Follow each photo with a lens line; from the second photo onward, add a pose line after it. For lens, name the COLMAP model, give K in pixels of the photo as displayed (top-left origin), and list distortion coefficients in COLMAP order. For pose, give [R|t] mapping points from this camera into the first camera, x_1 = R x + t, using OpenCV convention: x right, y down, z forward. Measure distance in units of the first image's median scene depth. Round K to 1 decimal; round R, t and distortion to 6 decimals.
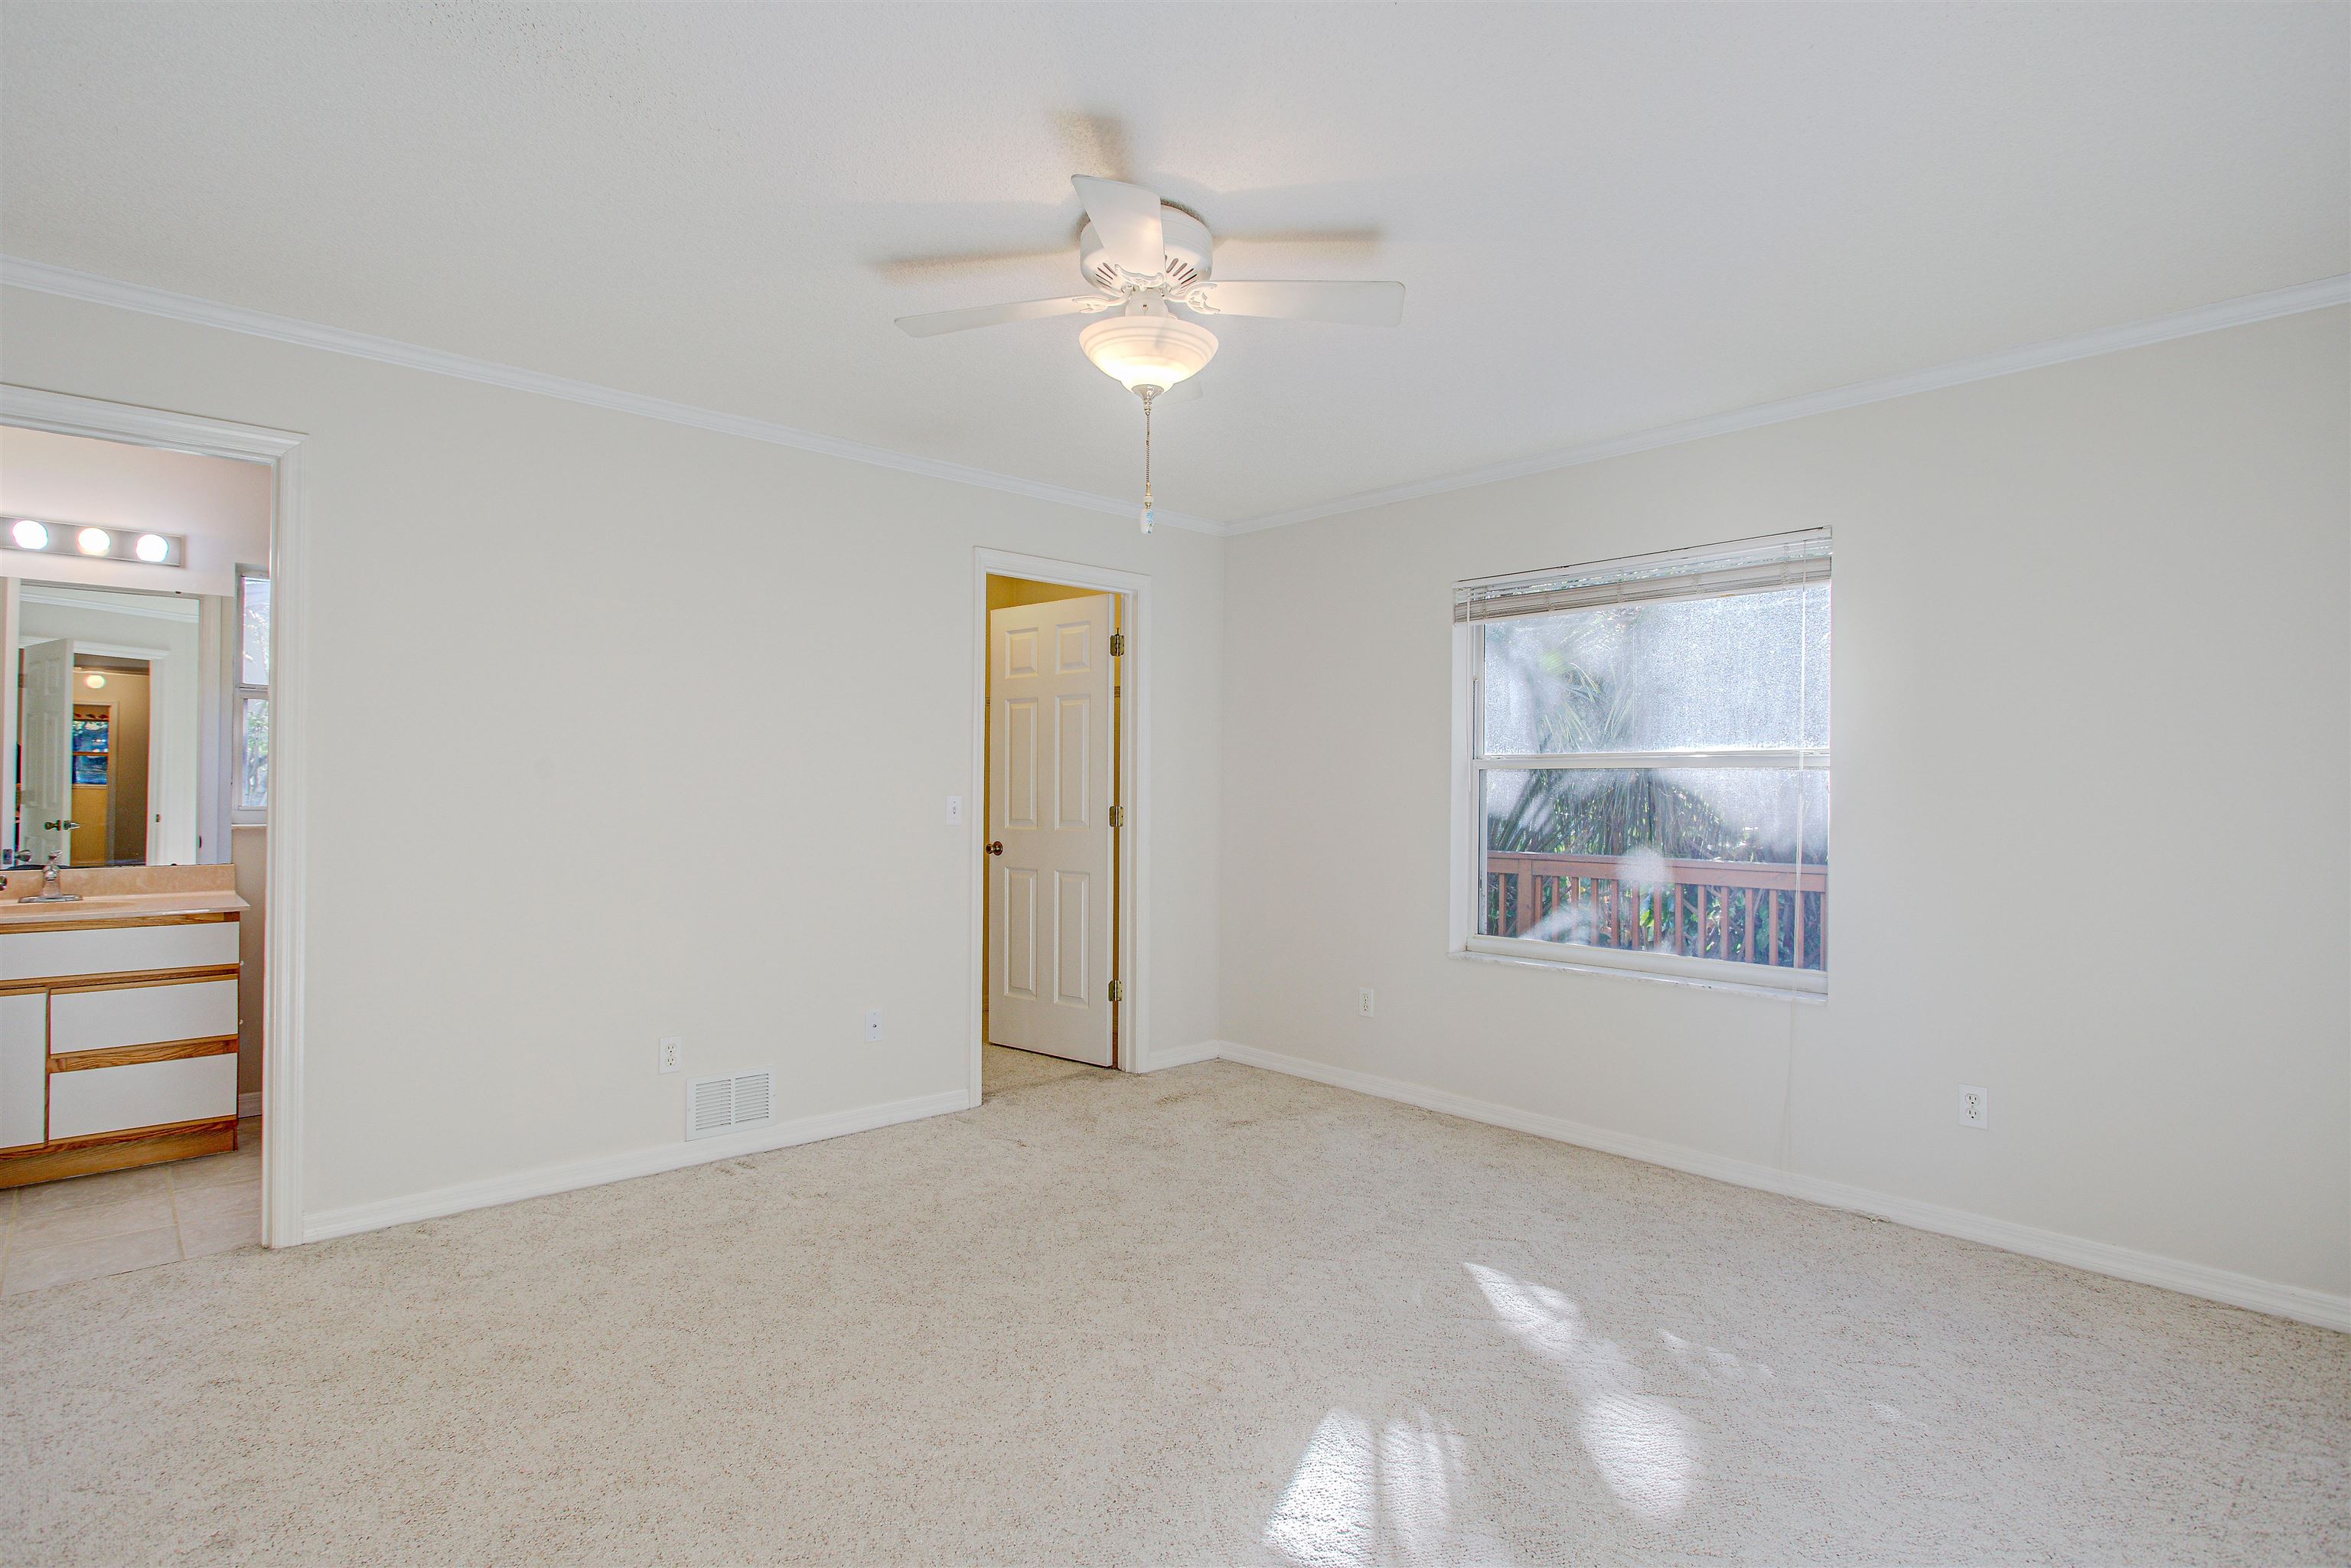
lens RADIAL K [[1201.8, 0, 1173.9], [0, 1201.8, 778.5], [0, 0, 1]] dist [-0.015749, 0.009108]
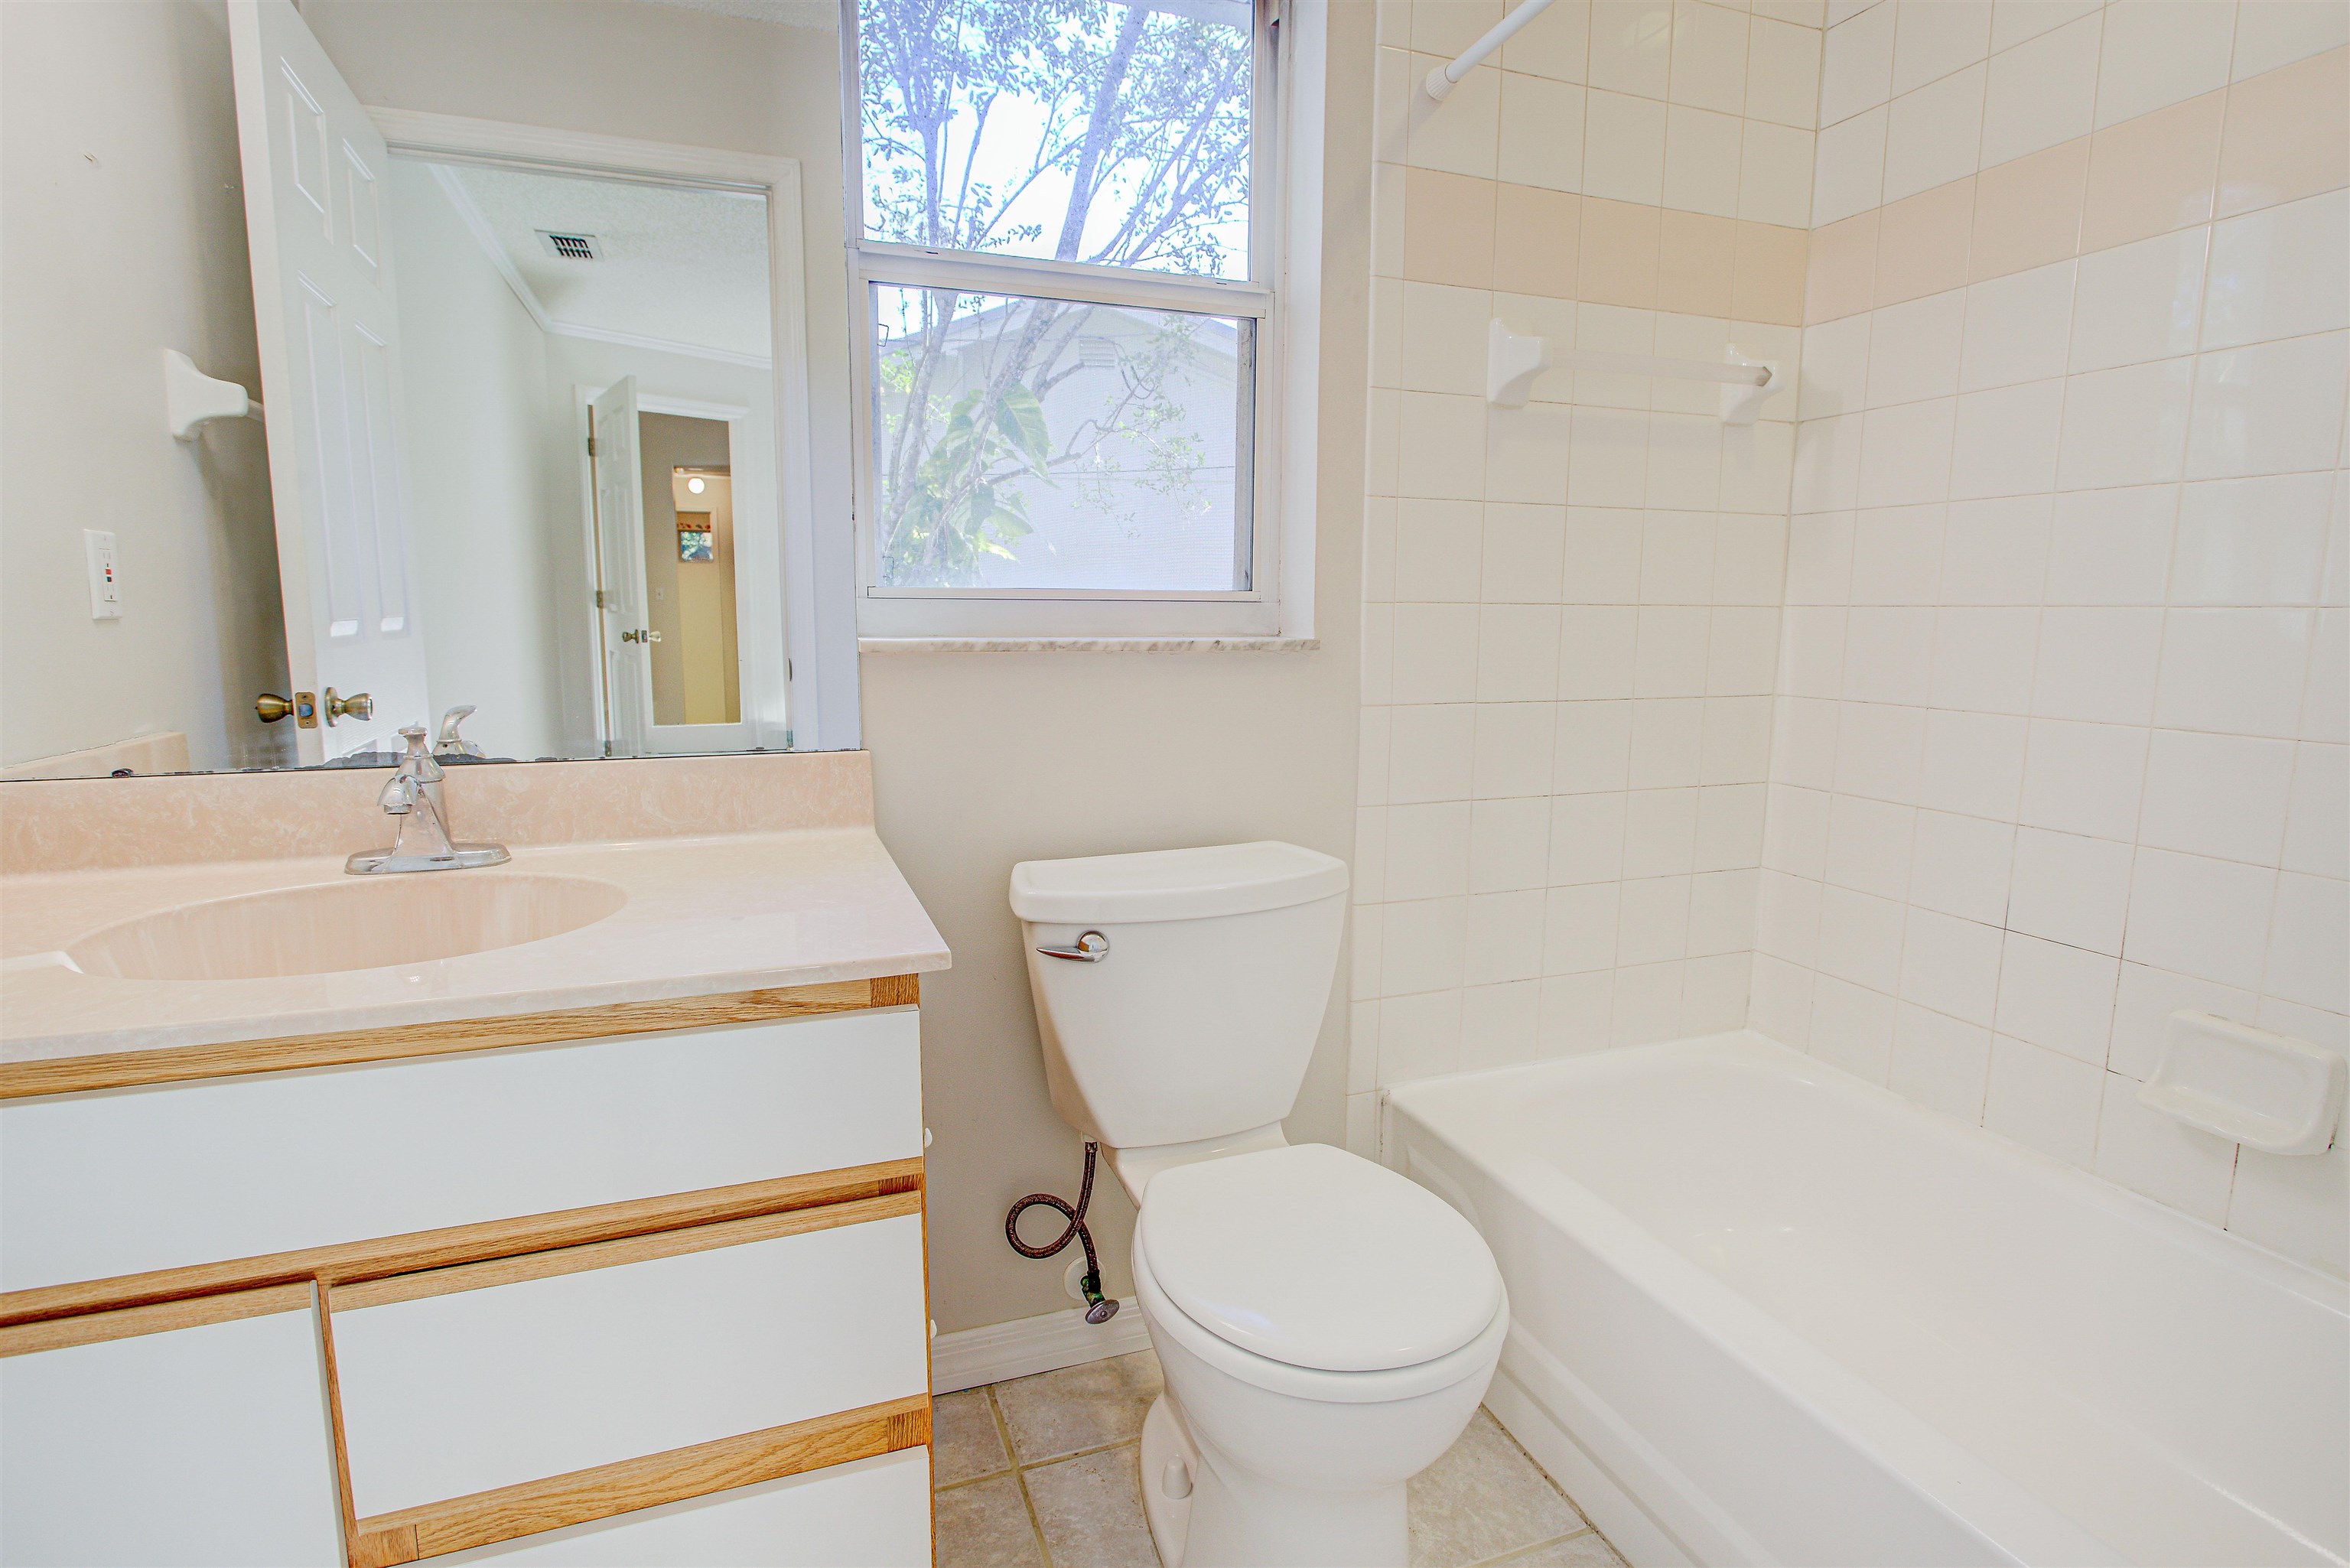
lens RADIAL K [[1201.2, 0, 1173.4], [0, 1201.2, 778.5], [0, 0, 1]] dist [-0.015749, 0.009108]
pose [[0.929153, 0.053048, -0.365869, -0.428483], [0.002342, 0.988787, 0.149312, 0.019999], [0.369688, -0.139591, 0.918611, 0.528263]]
